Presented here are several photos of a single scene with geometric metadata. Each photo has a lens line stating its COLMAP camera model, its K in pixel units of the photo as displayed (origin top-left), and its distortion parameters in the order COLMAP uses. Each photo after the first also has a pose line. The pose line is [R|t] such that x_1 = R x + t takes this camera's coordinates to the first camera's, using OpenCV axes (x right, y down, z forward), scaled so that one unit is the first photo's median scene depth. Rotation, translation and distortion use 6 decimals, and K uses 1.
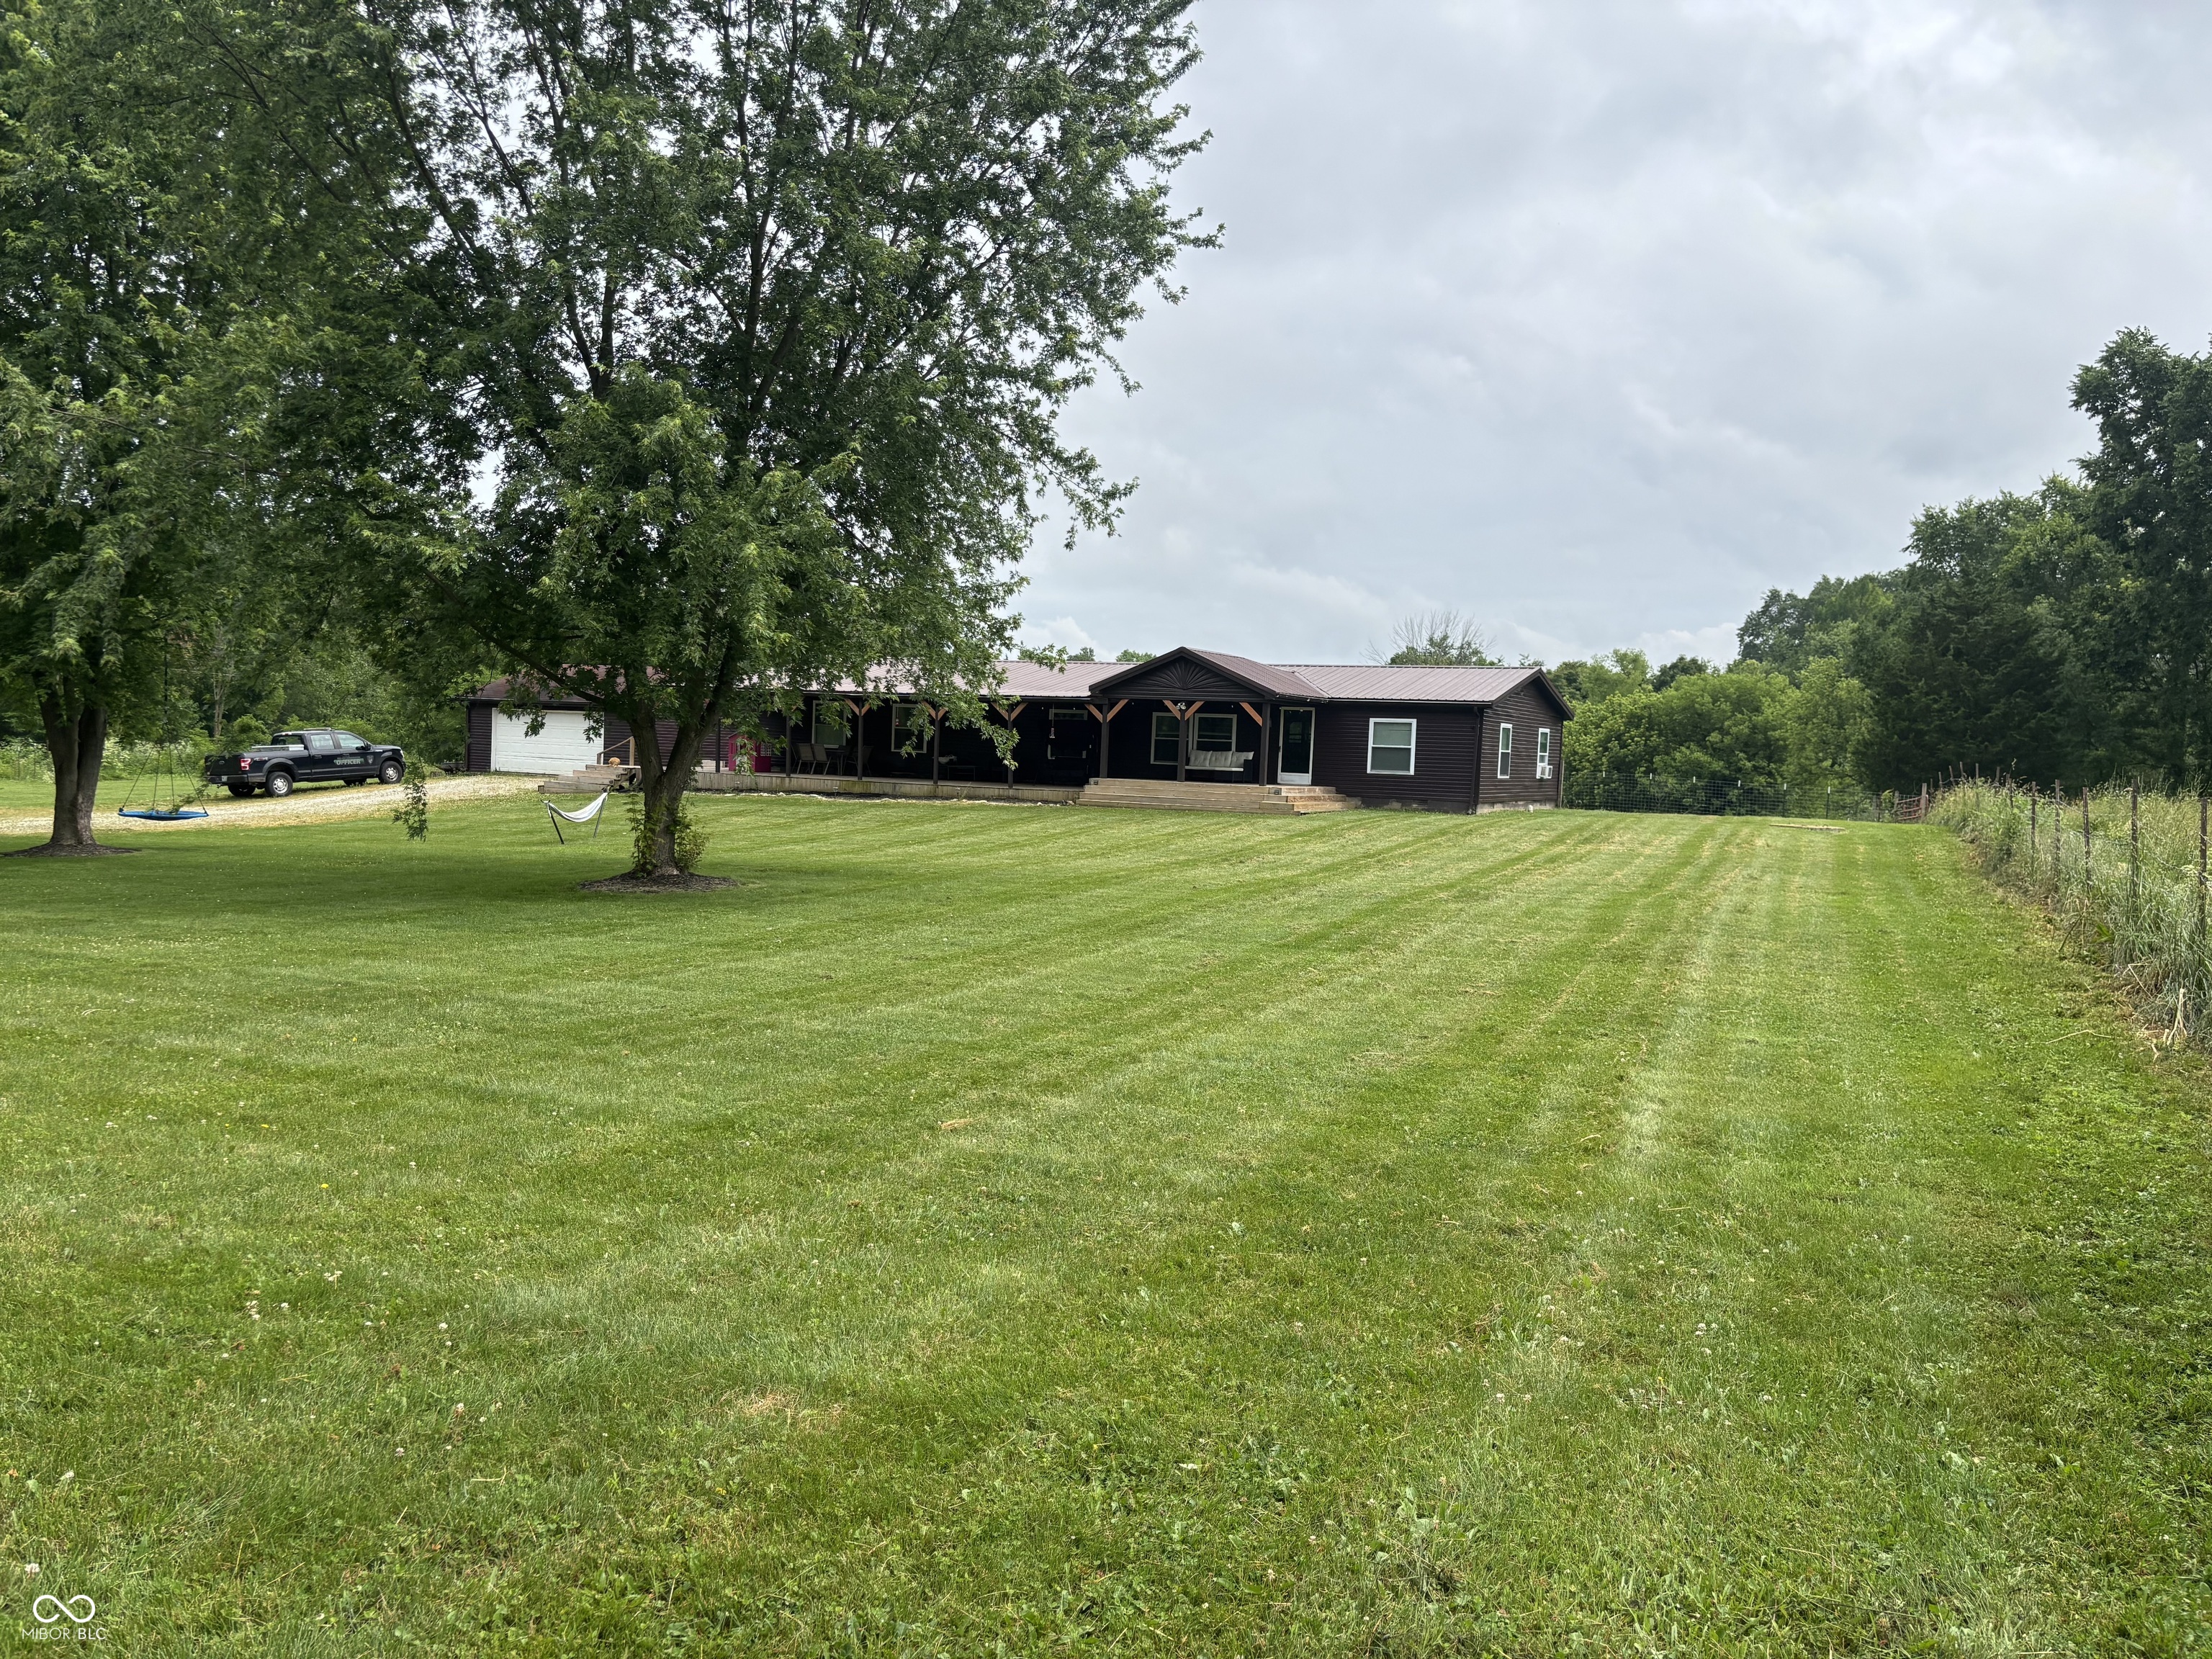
lens RADIAL K [[1662.8, 0, 1106.0], [0, 1662.8, 829.5], [0, 0, 1]] dist [0.082574, 0.000127]
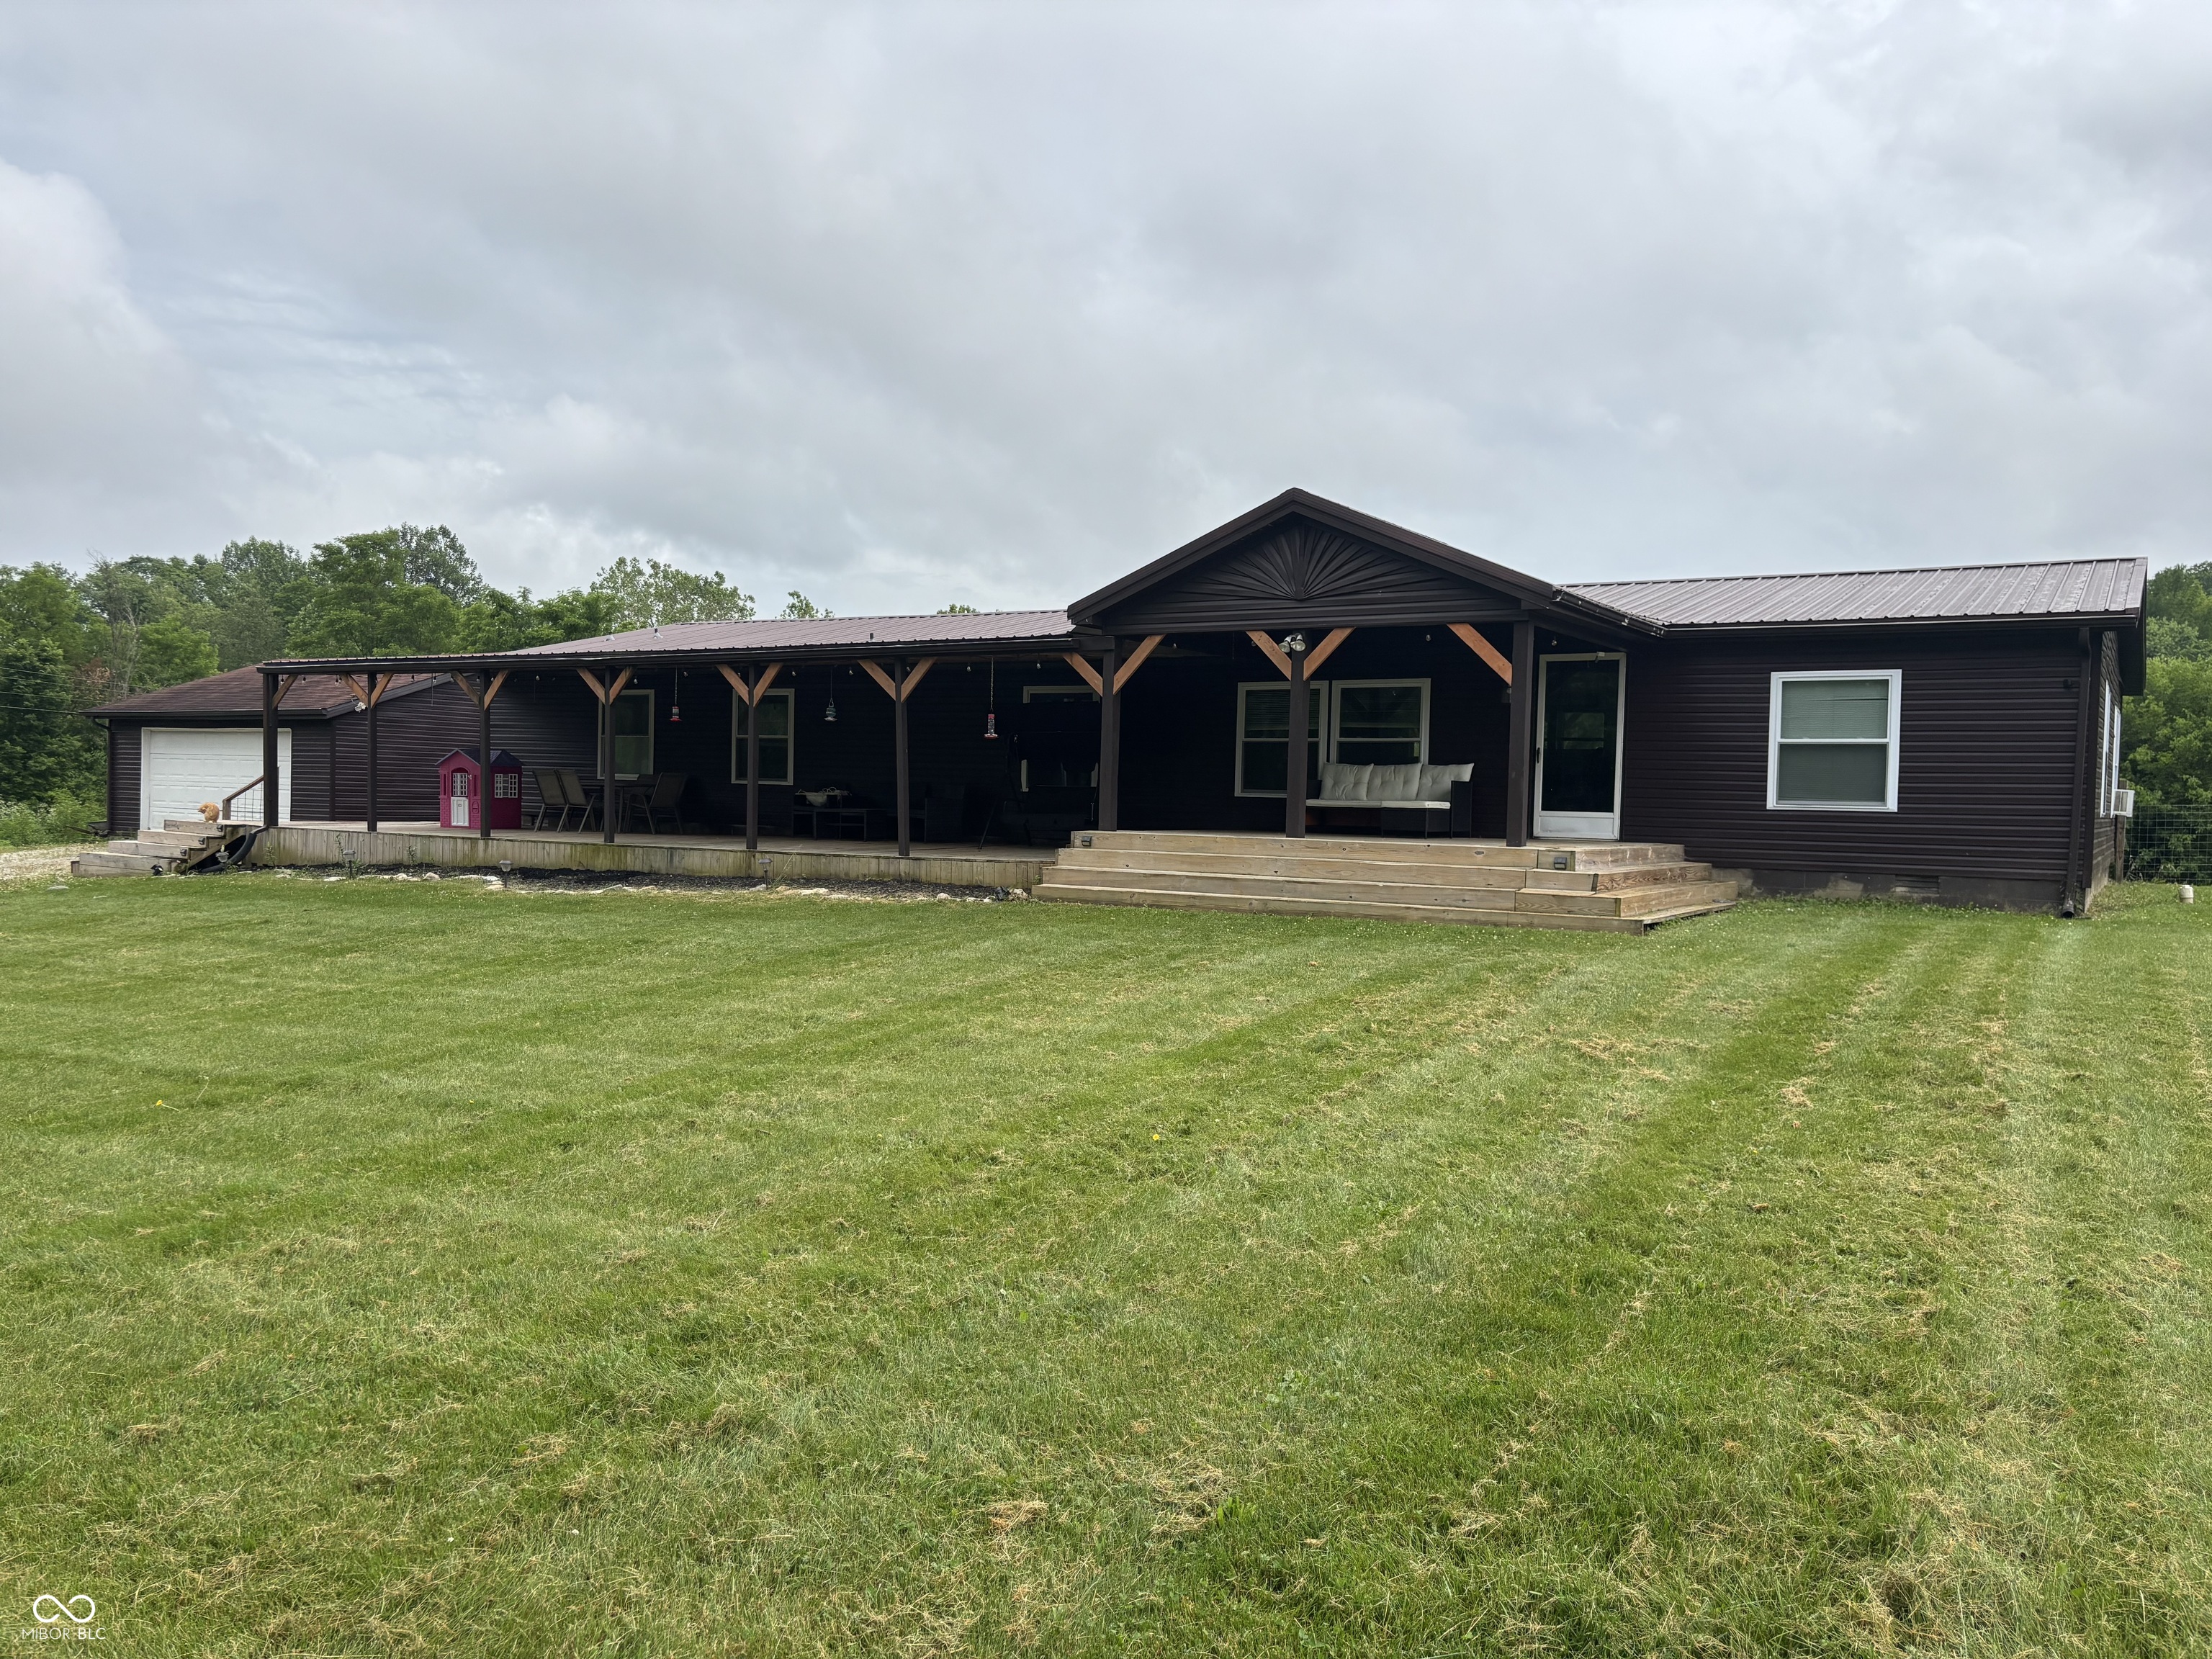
lens RADIAL K [[1662.8, 0, 1106.0], [0, 1662.8, 829.5], [0, 0, 1]] dist [0.082574, 0.000127]
pose [[0.995793, -0.014726, -0.090439, 0.034817], [0.011903, 0.999428, -0.031669, -0.018065], [0.090854, 0.030459, 0.995398, 0.585487]]
